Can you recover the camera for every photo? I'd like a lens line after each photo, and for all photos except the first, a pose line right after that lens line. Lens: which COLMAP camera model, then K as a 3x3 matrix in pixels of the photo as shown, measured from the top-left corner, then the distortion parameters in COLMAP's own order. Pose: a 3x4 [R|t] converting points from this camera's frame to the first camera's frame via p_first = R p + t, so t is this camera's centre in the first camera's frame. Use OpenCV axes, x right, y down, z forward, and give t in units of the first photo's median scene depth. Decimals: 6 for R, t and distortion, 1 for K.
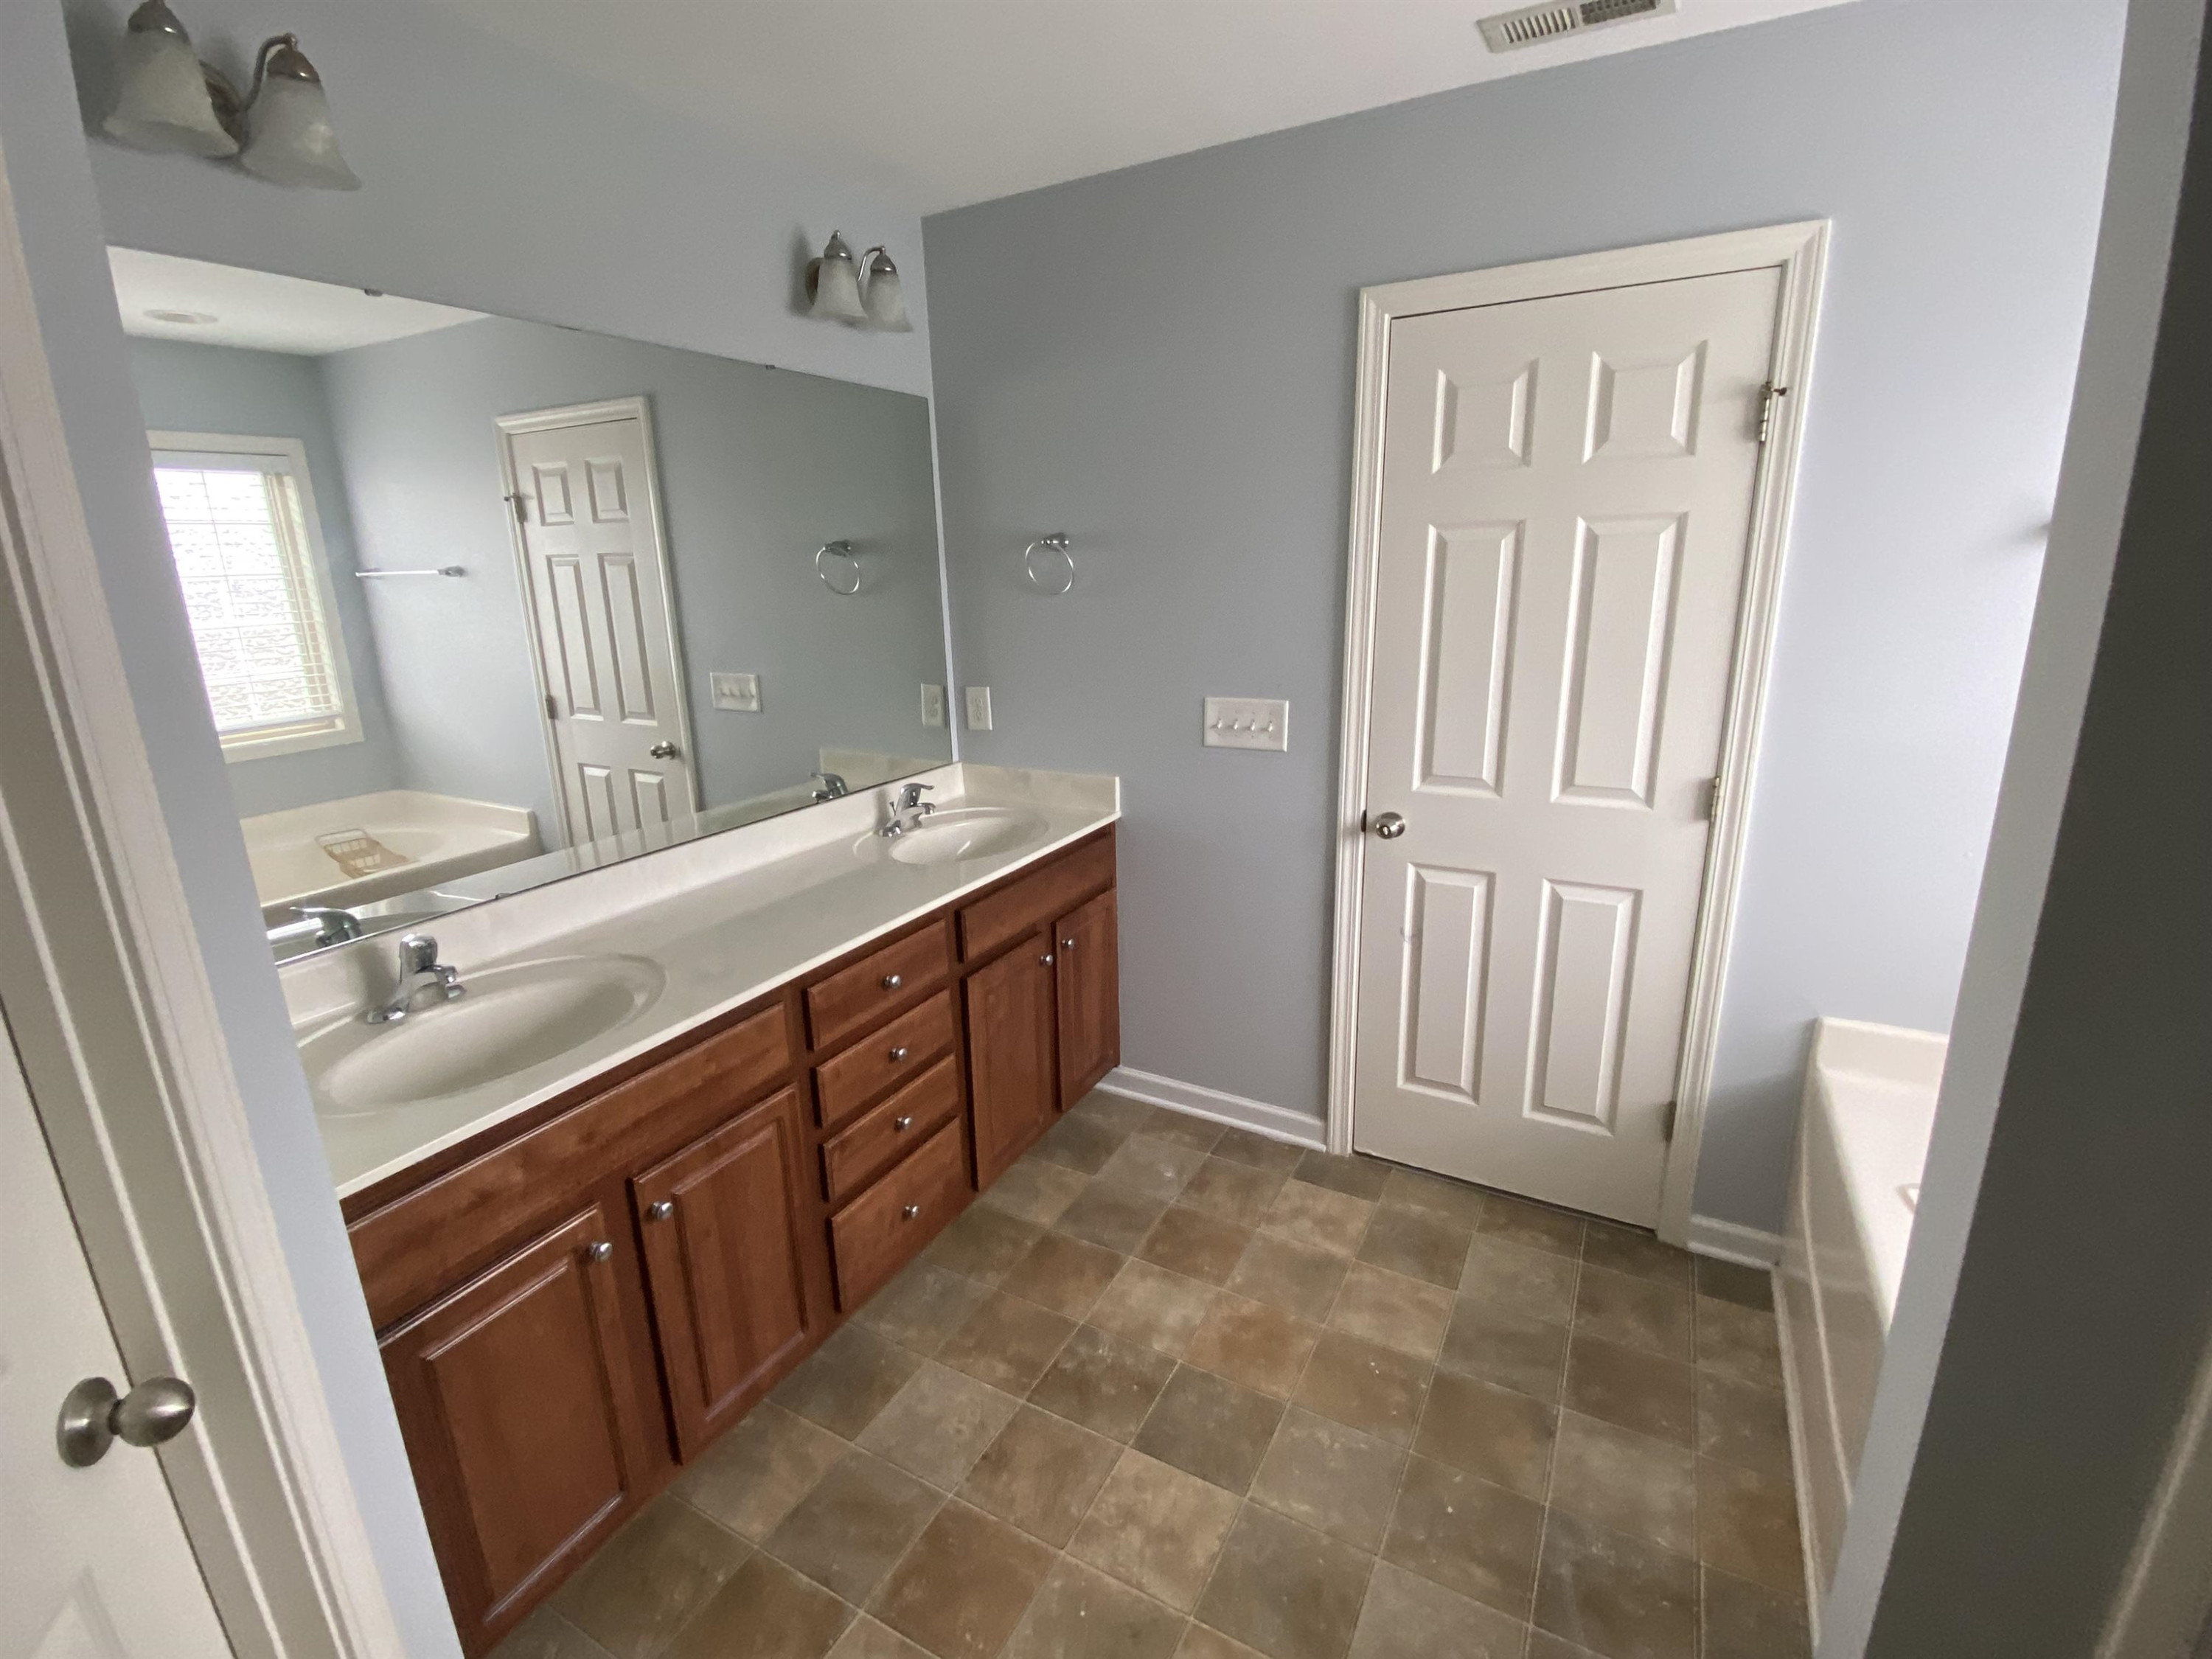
lens RADIAL K [[1004.6, 0, 1097.4], [0, 1004.6, 825.8], [0, 0, 1]] dist [-0.000235, -0.000909]
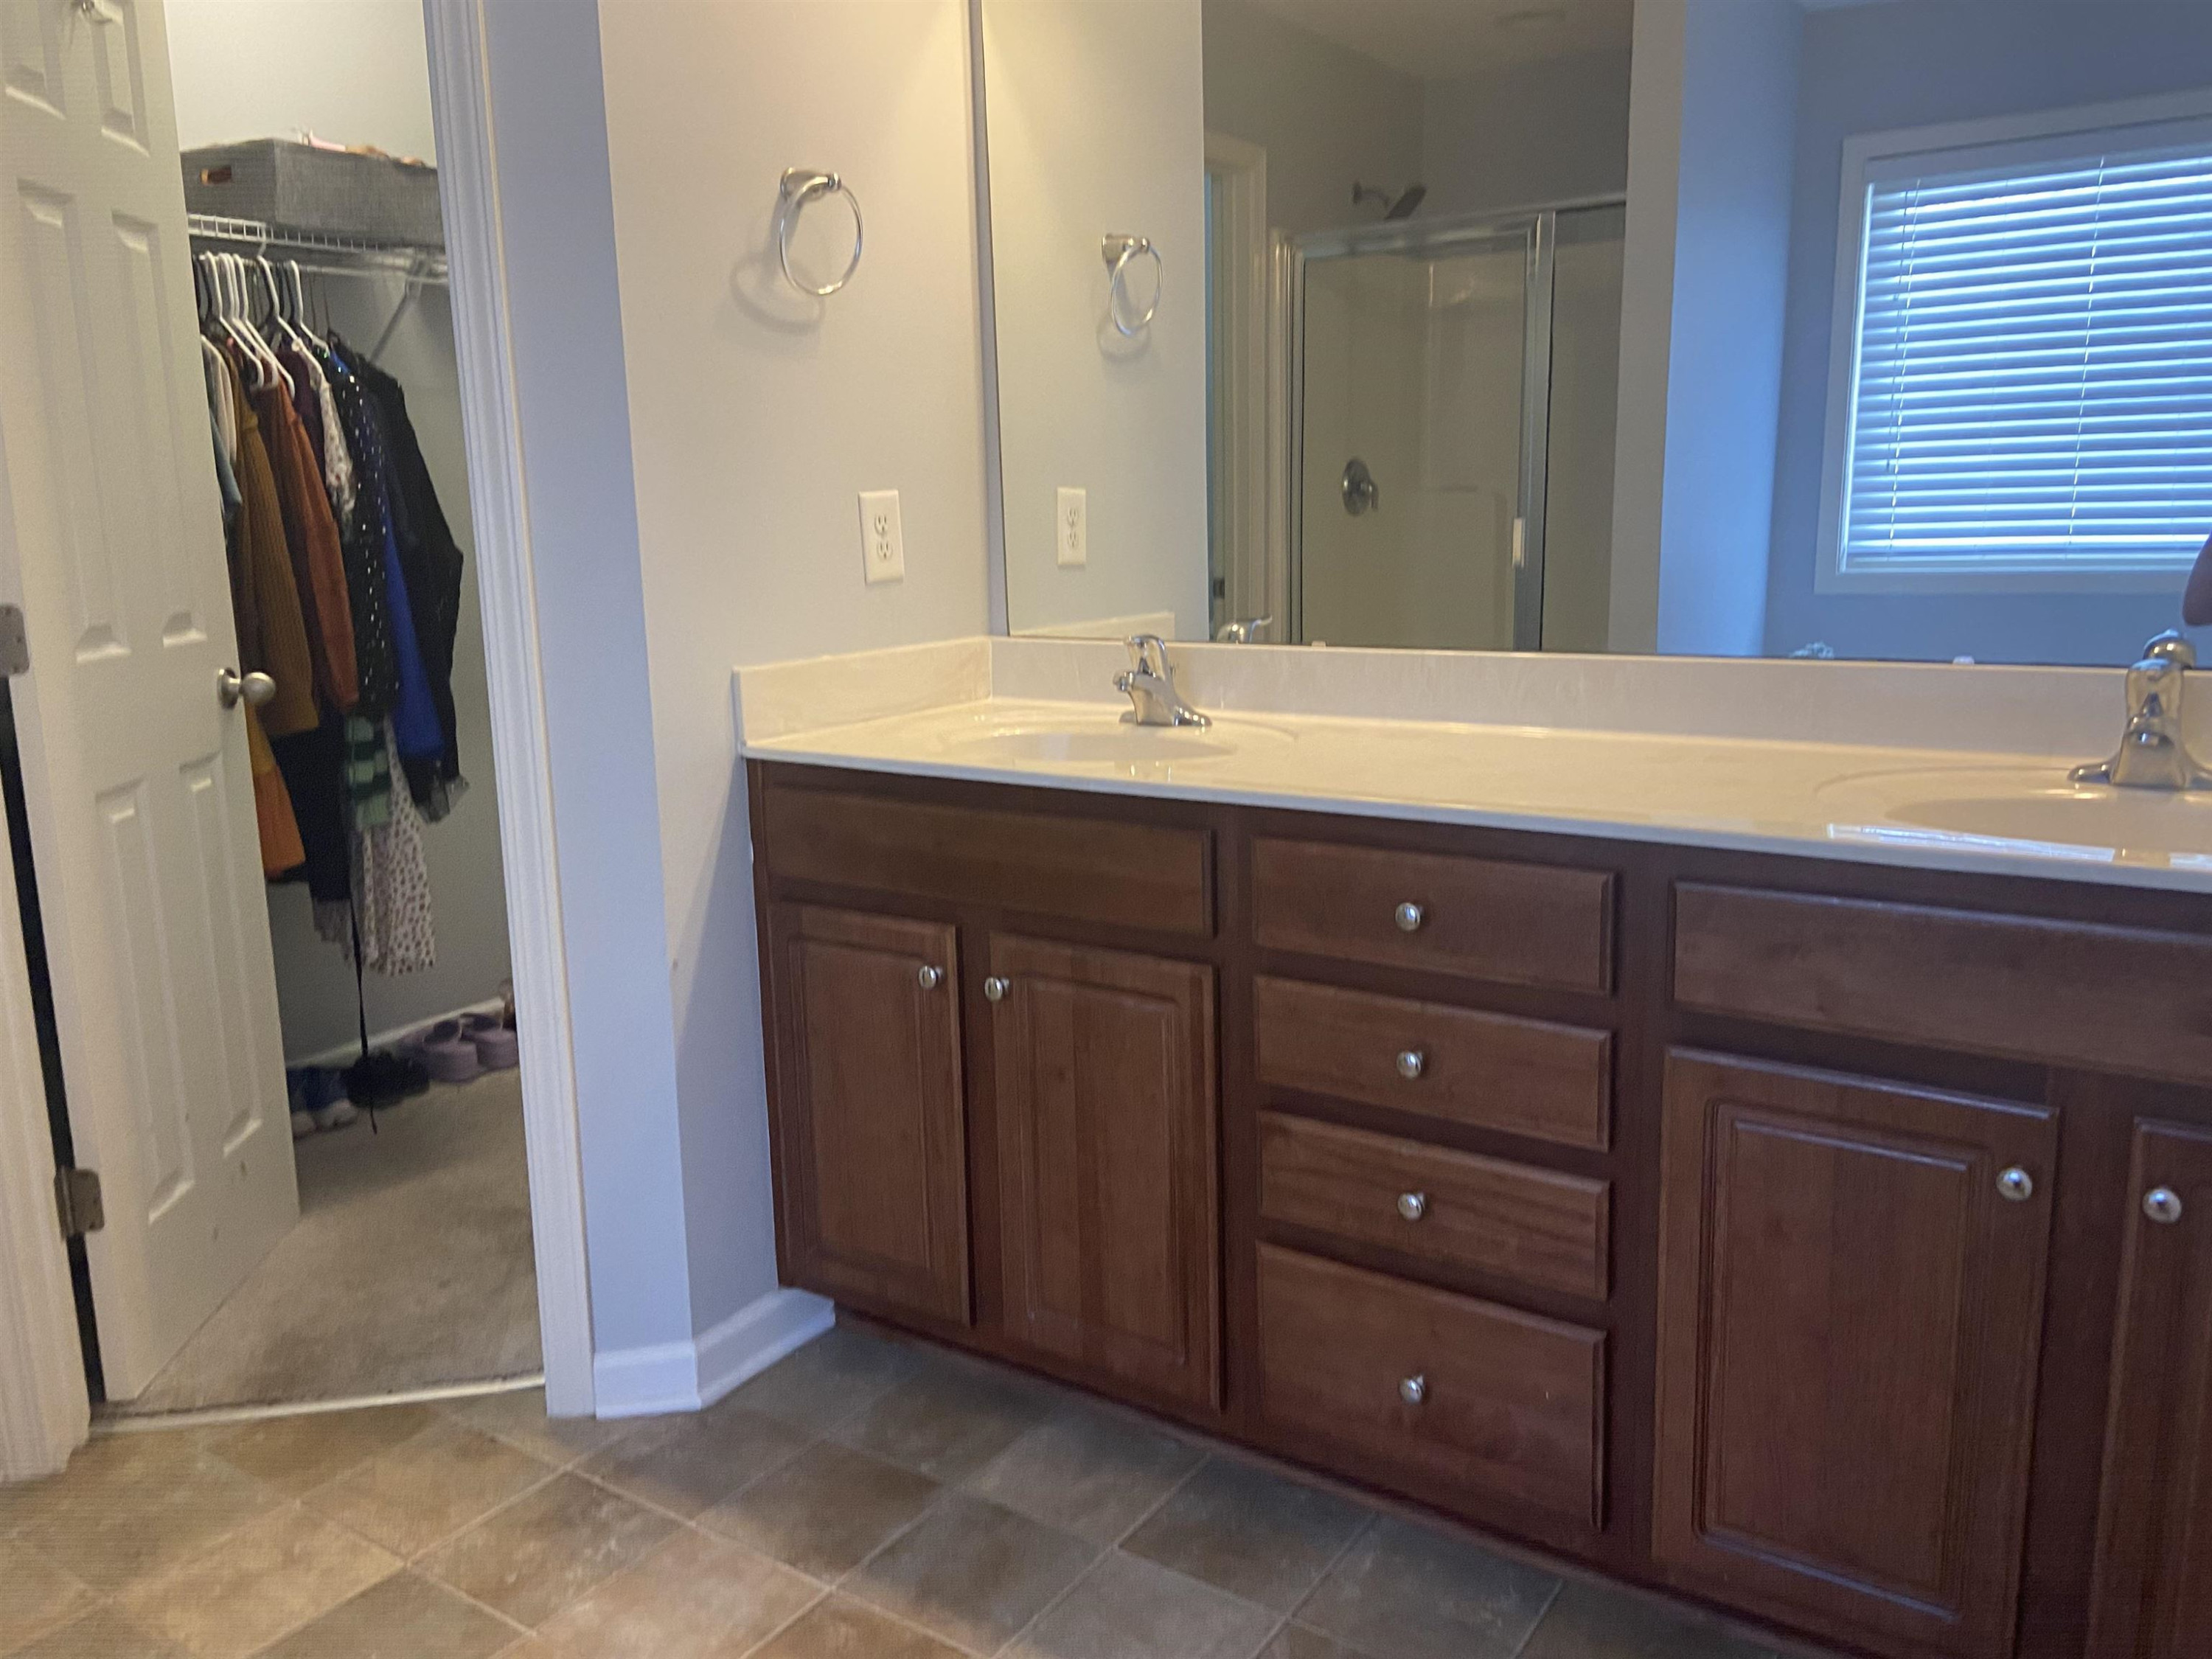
lens RADIAL K [[1658.8, 0, 1105.1], [0, 1658.8, 819.1], [0, 0, 1]] dist [0.049001, -0.003960]
pose [[-0.081433, 0.217611, -0.972632, 0.667040], [-0.235218, 0.944111, 0.230924, -0.057122], [0.968525, 0.247586, -0.025696, 0.896225]]
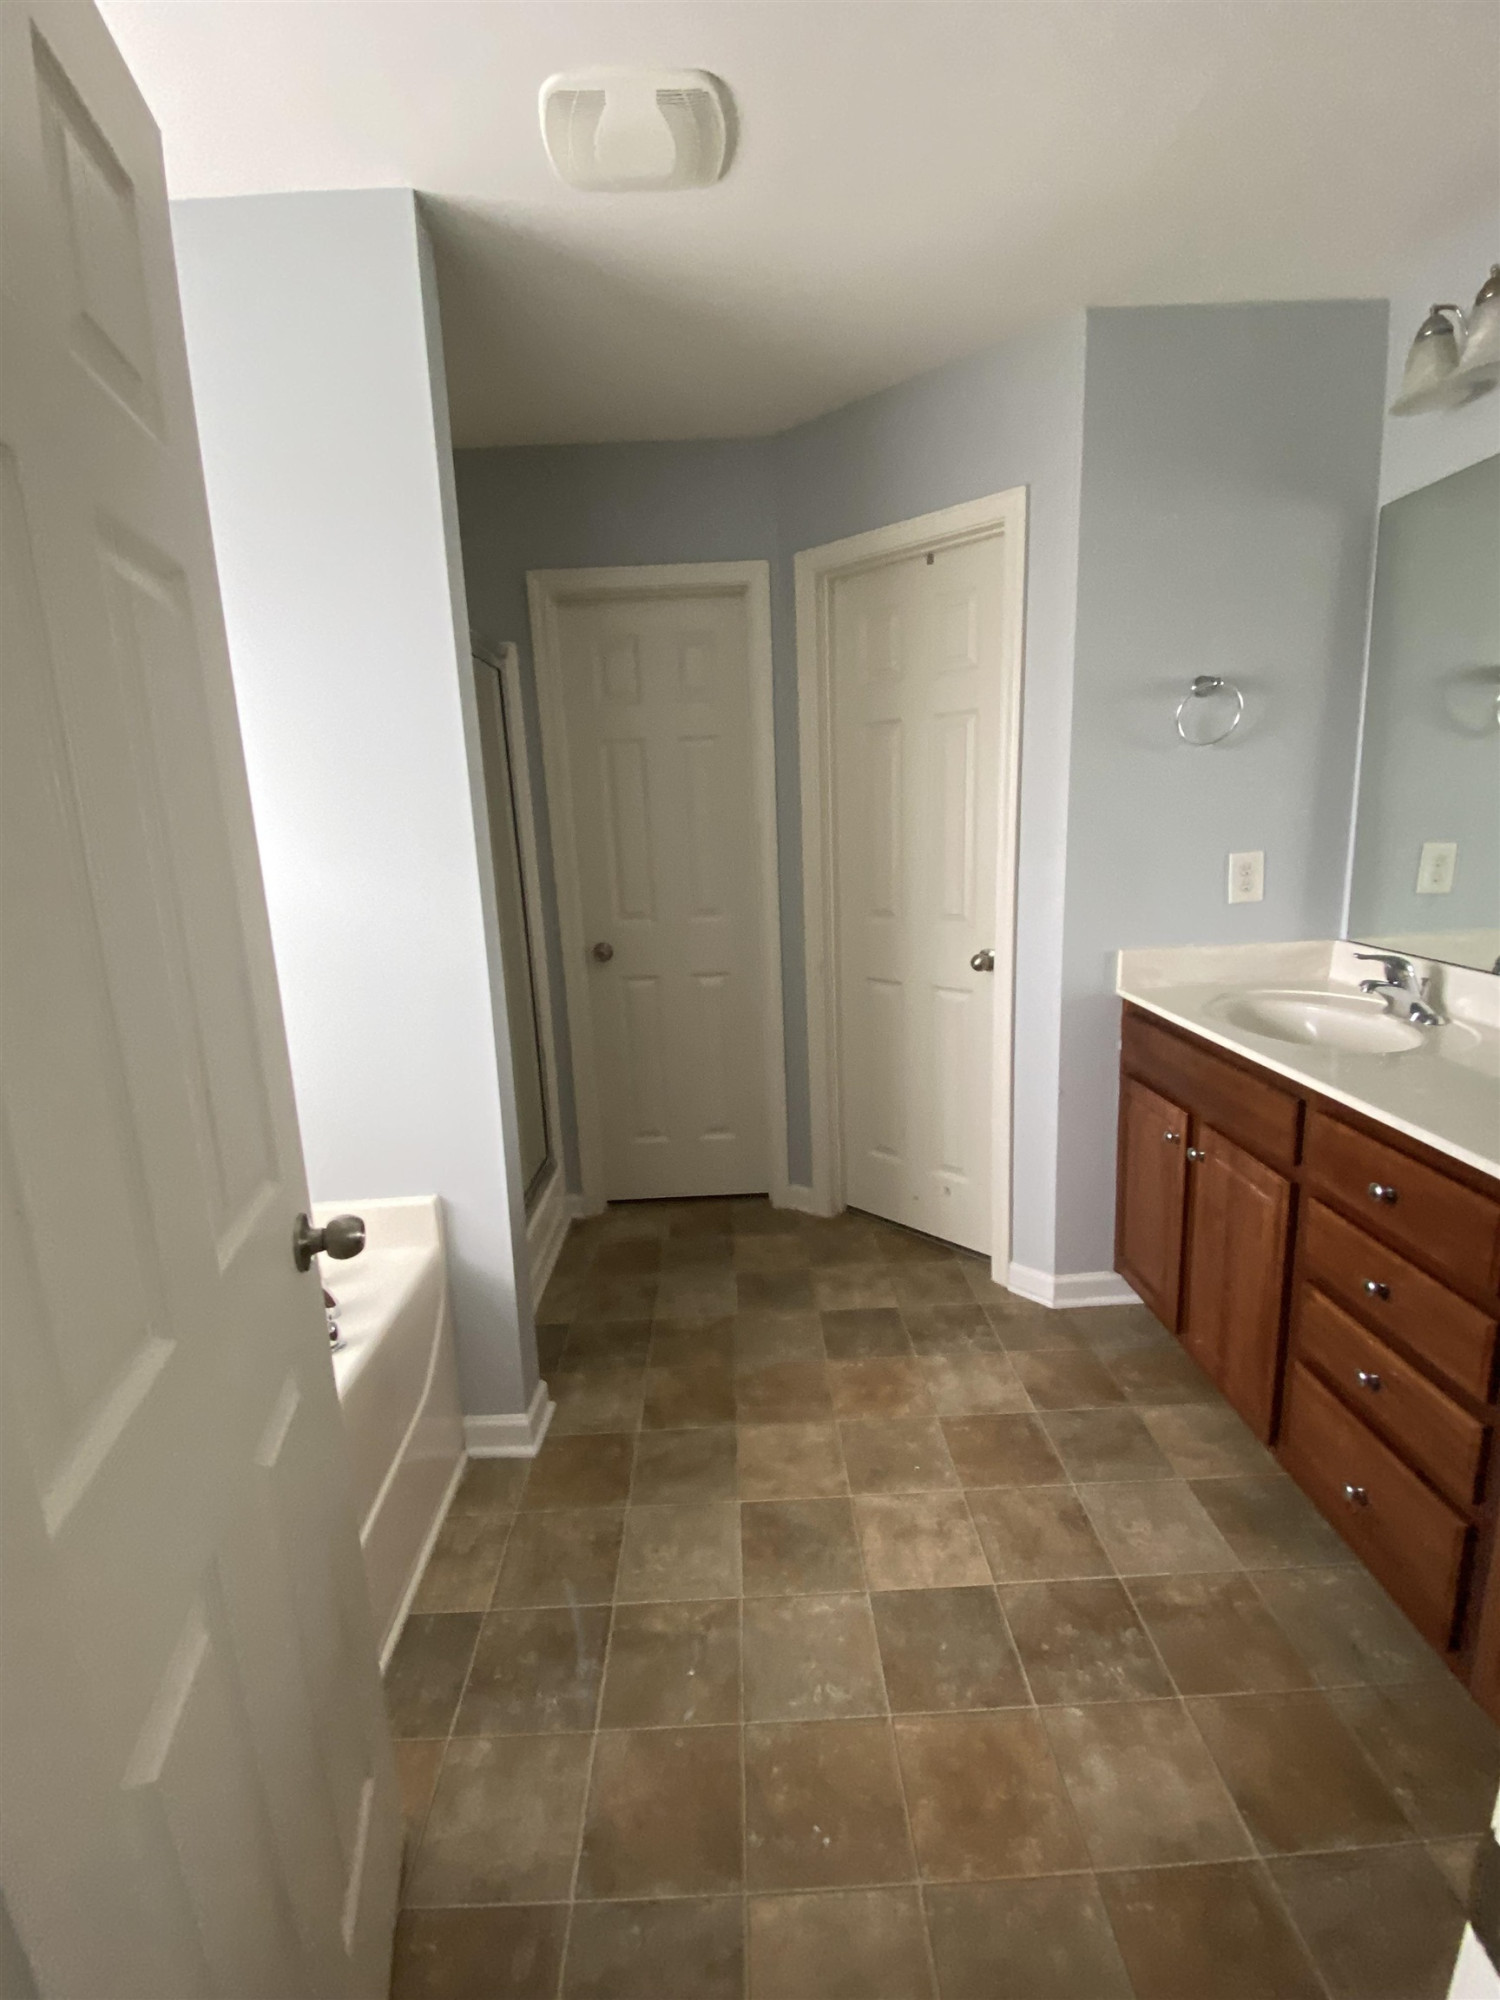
lens RADIAL K [[908.4, 0, 746.1], [0, 908.4, 998.6], [0, 0, 1]] dist [-0.000235, -0.000909]
pose [[-0.860412, 0.170890, -0.480091, 0.553380], [-0.067410, 0.895650, 0.439622, -0.265429], [0.505121, 0.410619, -0.759108, 1.280573]]
